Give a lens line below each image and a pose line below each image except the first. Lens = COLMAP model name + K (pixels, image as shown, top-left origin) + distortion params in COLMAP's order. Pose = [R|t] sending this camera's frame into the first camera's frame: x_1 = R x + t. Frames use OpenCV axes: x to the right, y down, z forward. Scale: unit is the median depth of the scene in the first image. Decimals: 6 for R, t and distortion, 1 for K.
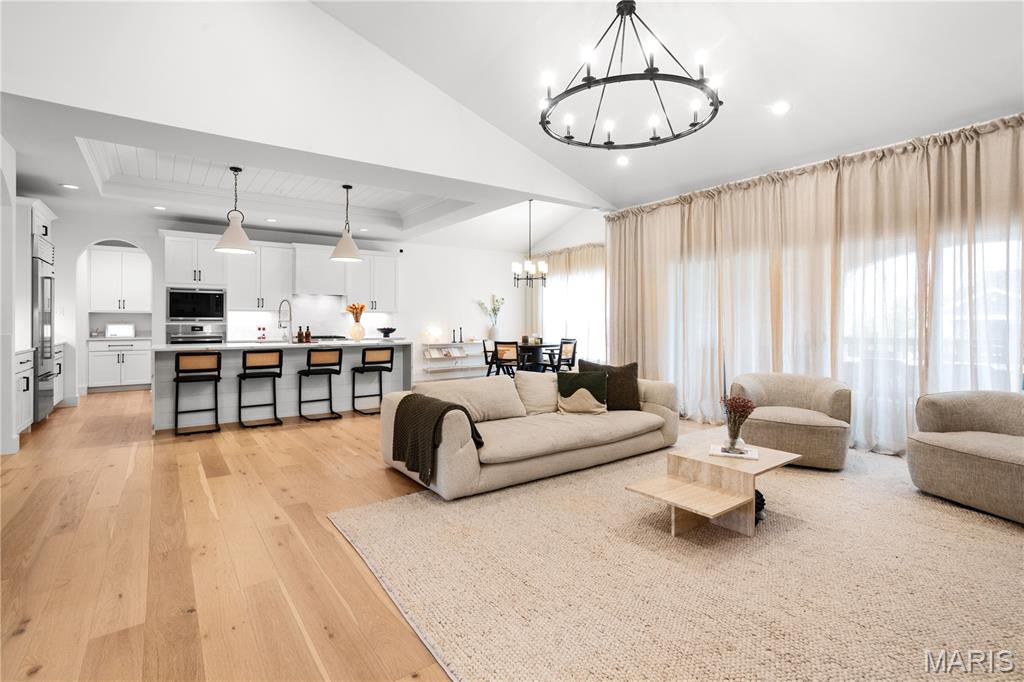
lens RADIAL K [[489.1, 0, 511.6], [0, 489.1, 323.6], [0, 0, 1]] dist [-0.054153, 0.033127]
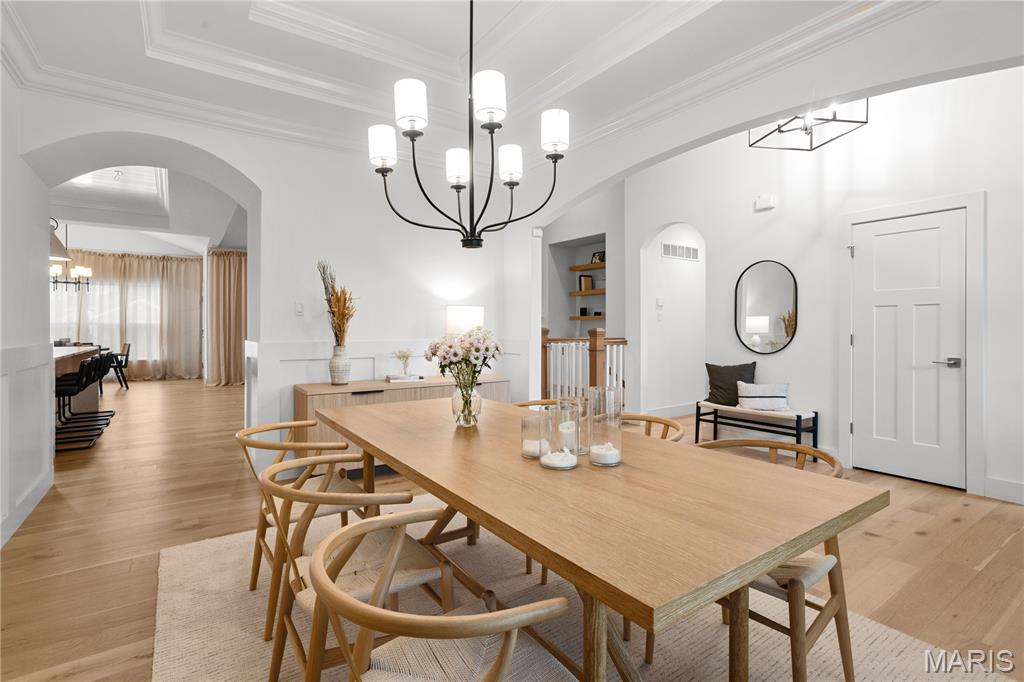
lens RADIAL K [[487.1, 0, 508.2], [0, 487.1, 331.6], [0, 0, 1]] dist [-0.050791, 0.024814]
pose [[0.031335, -0.005502, 0.999494, -1.315207], [0.000077, 0.999985, 0.005503, 0.003618], [-0.999509, -0.000095, 0.031335, 0.124221]]
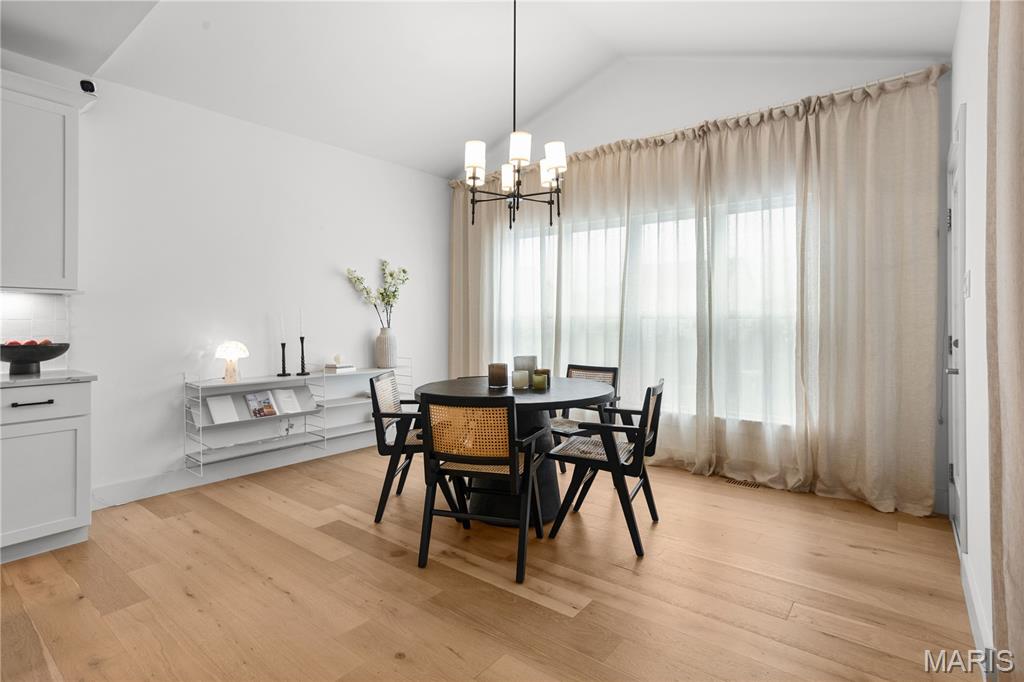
lens RADIAL K [[509.0, 0, 511.8], [0, 509.0, 321.8], [0, 0, 1]] dist [-0.054594, 0.037781]
pose [[0.963661, 0.002892, 0.267112, -0.086629], [-0.002149, 0.999993, -0.003075, -0.005567], [-0.267119, 0.002390, 0.963661, 0.977677]]
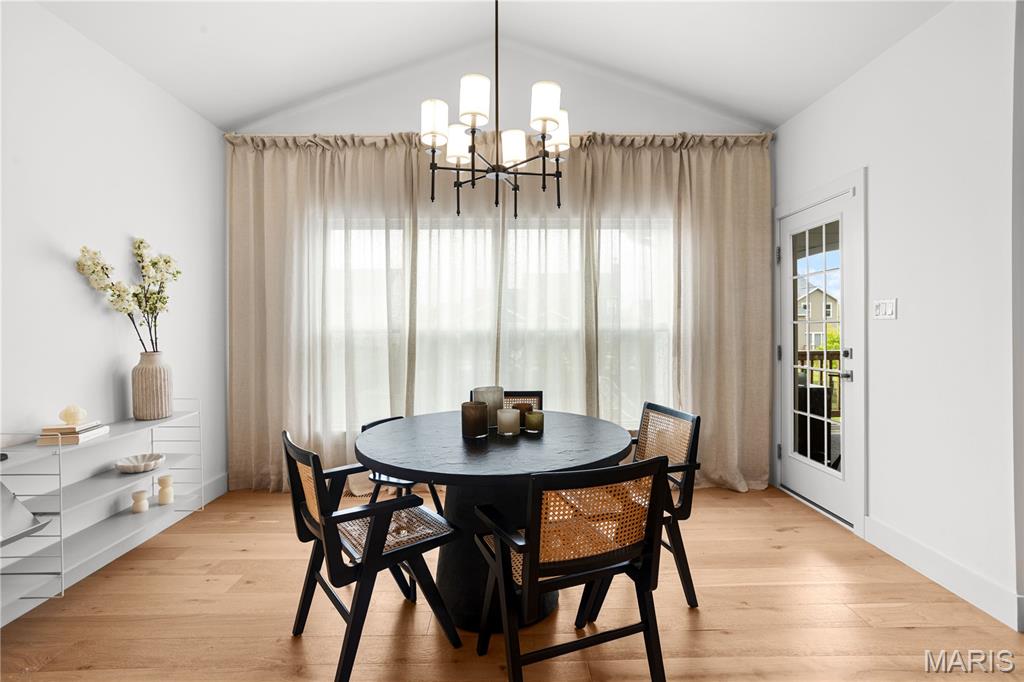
lens RADIAL K [[487.1, 0, 508.2], [0, 487.1, 331.6], [0, 0, 1]] dist [-0.050791, 0.024814]
pose [[0.580805, -0.008794, 0.813995, -0.237694], [0.006842, 0.999959, 0.005920, -0.018017], [-0.814014, 0.002131, 0.580842, 1.267048]]
